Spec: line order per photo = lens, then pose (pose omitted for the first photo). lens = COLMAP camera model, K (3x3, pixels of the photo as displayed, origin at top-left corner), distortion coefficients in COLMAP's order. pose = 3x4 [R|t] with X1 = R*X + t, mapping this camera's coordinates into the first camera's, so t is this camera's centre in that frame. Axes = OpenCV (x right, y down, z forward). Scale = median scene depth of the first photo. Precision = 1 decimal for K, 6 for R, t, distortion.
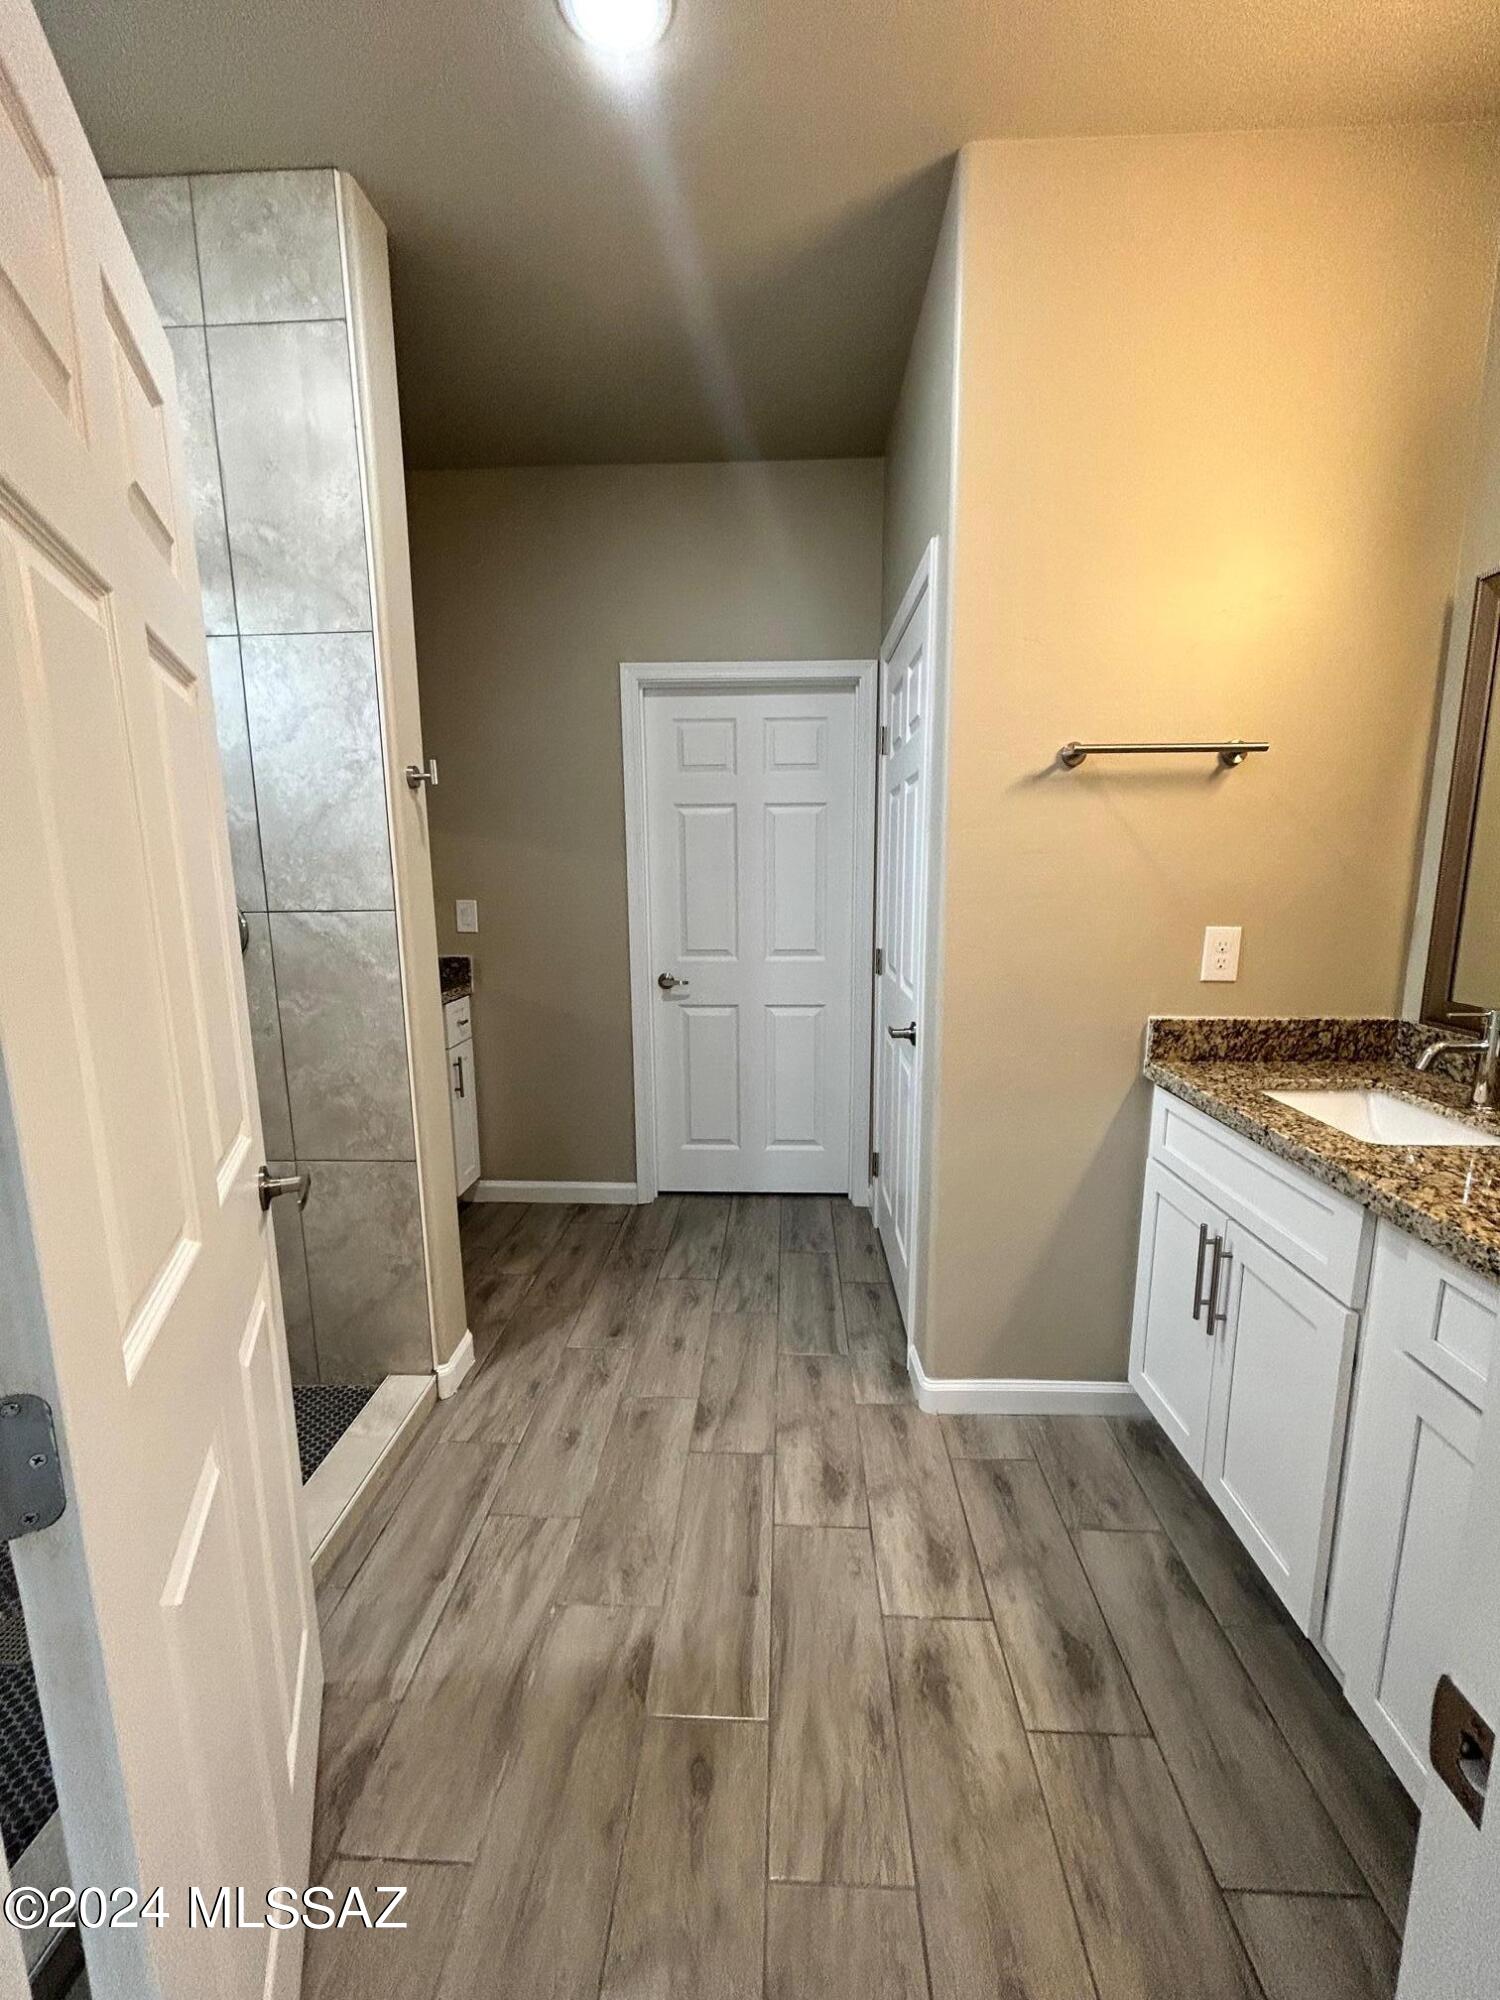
lens RADIAL K [[795.6, 0, 758.9], [0, 795.6, 993.2], [0, 0, 1]] dist [-0.000791, -0.000655]
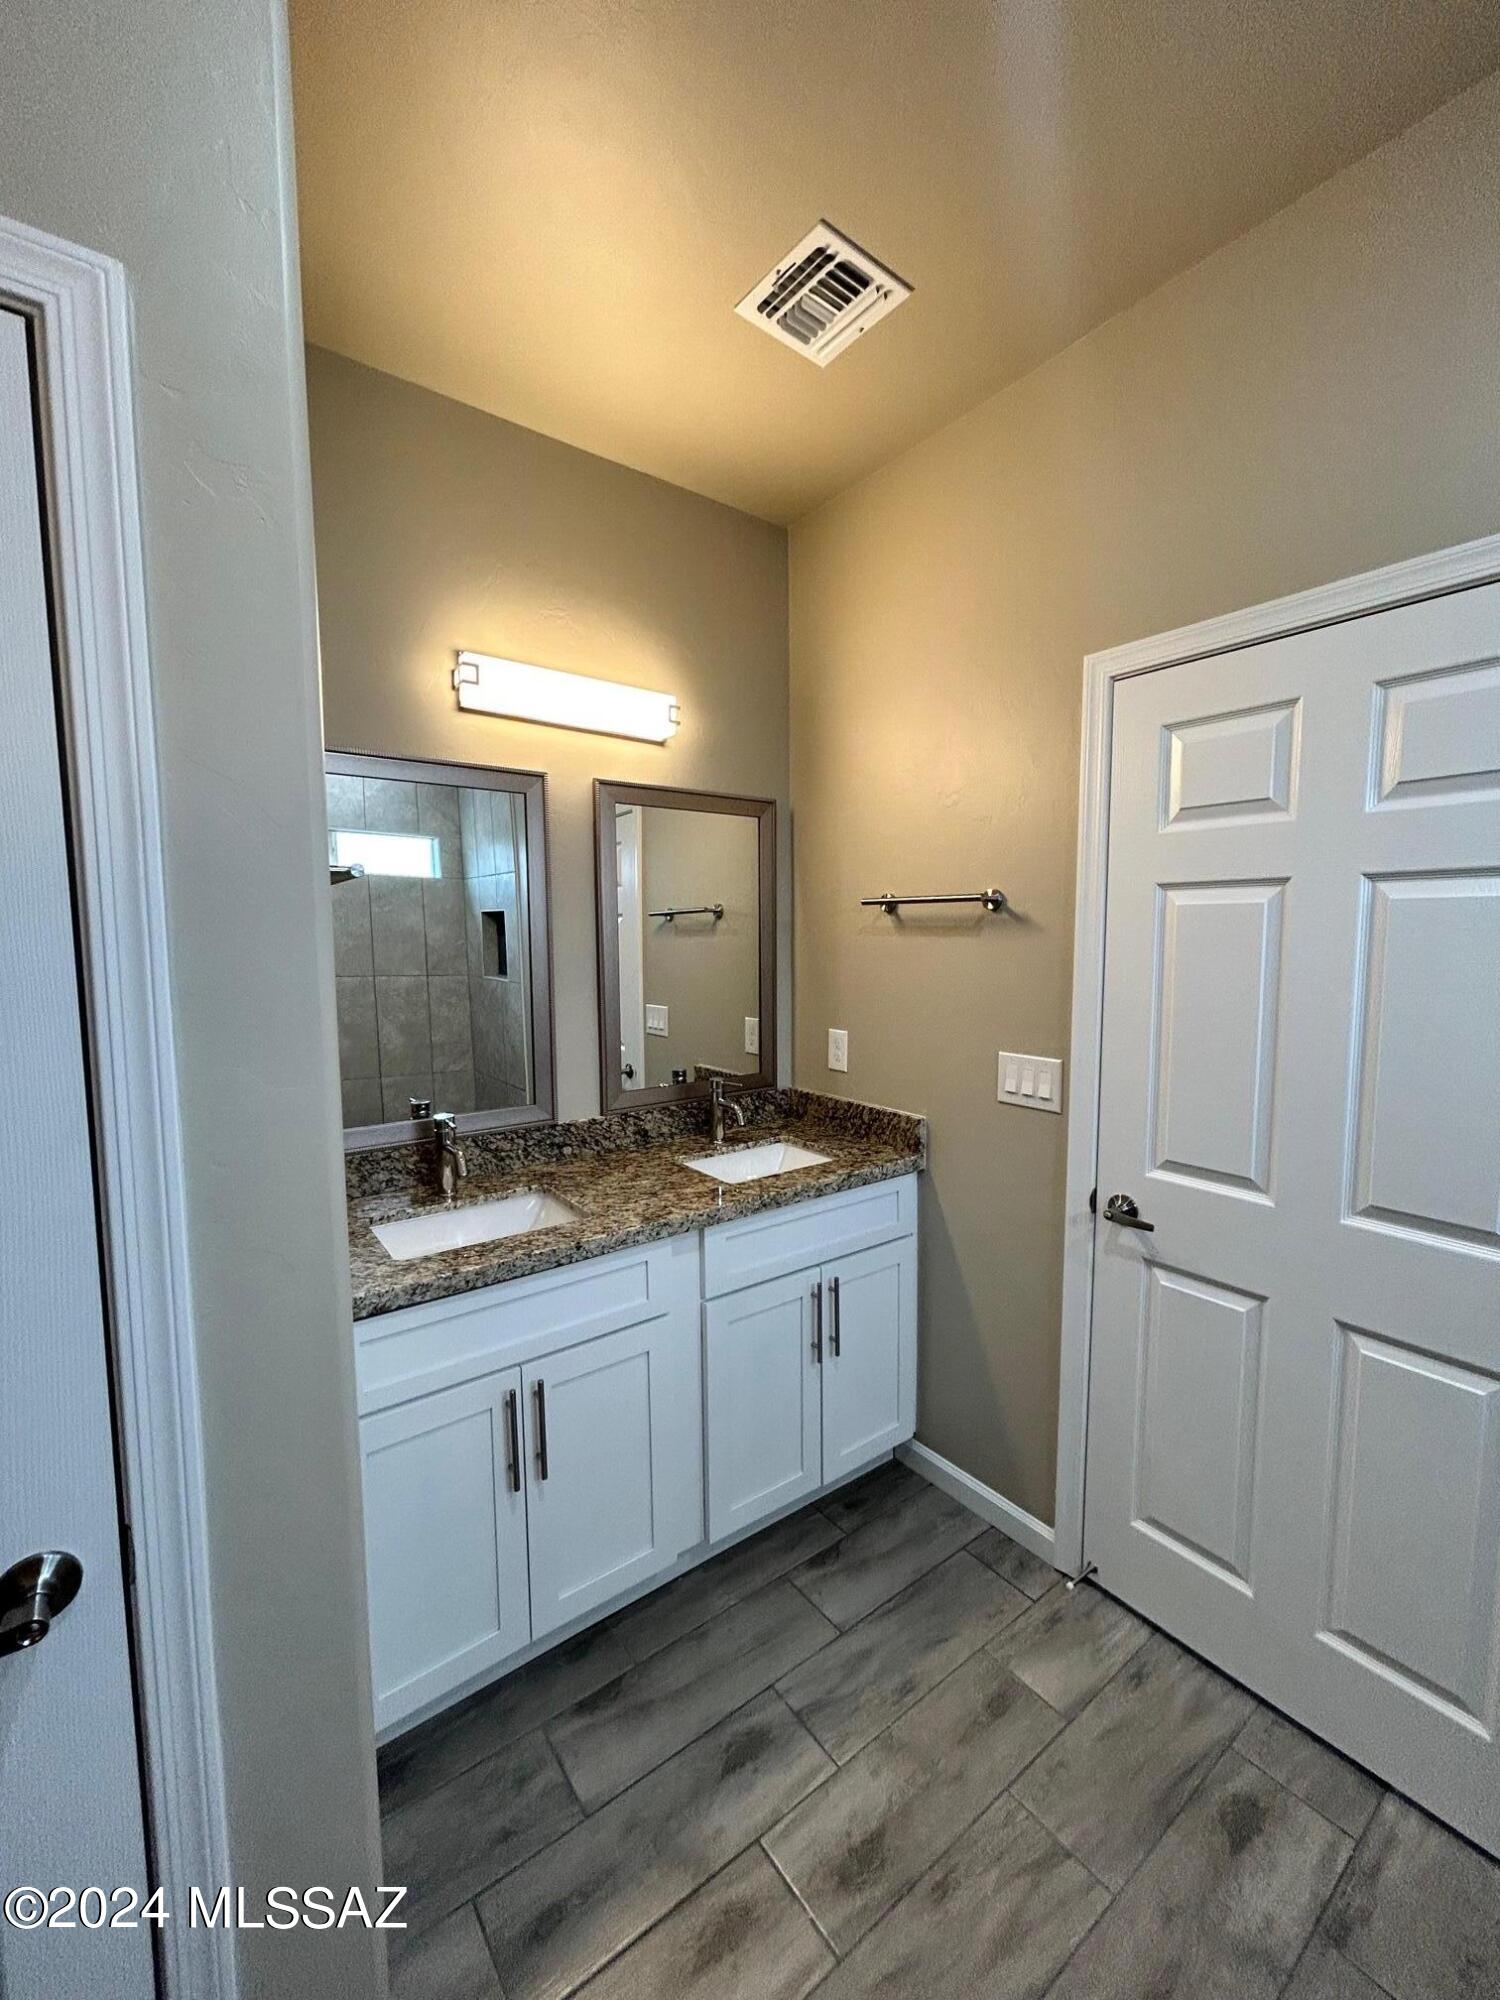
lens RADIAL K [[795.6, 0, 749.4], [0, 795.6, 1004.8], [0, 0, 1]] dist [-0.000791, -0.000655]
pose [[-0.620915, -0.064441, 0.781225, -0.047283], [0.131801, 0.973844, 0.185084, -0.042917], [-0.772718, 0.217888, -0.596181, 0.179348]]
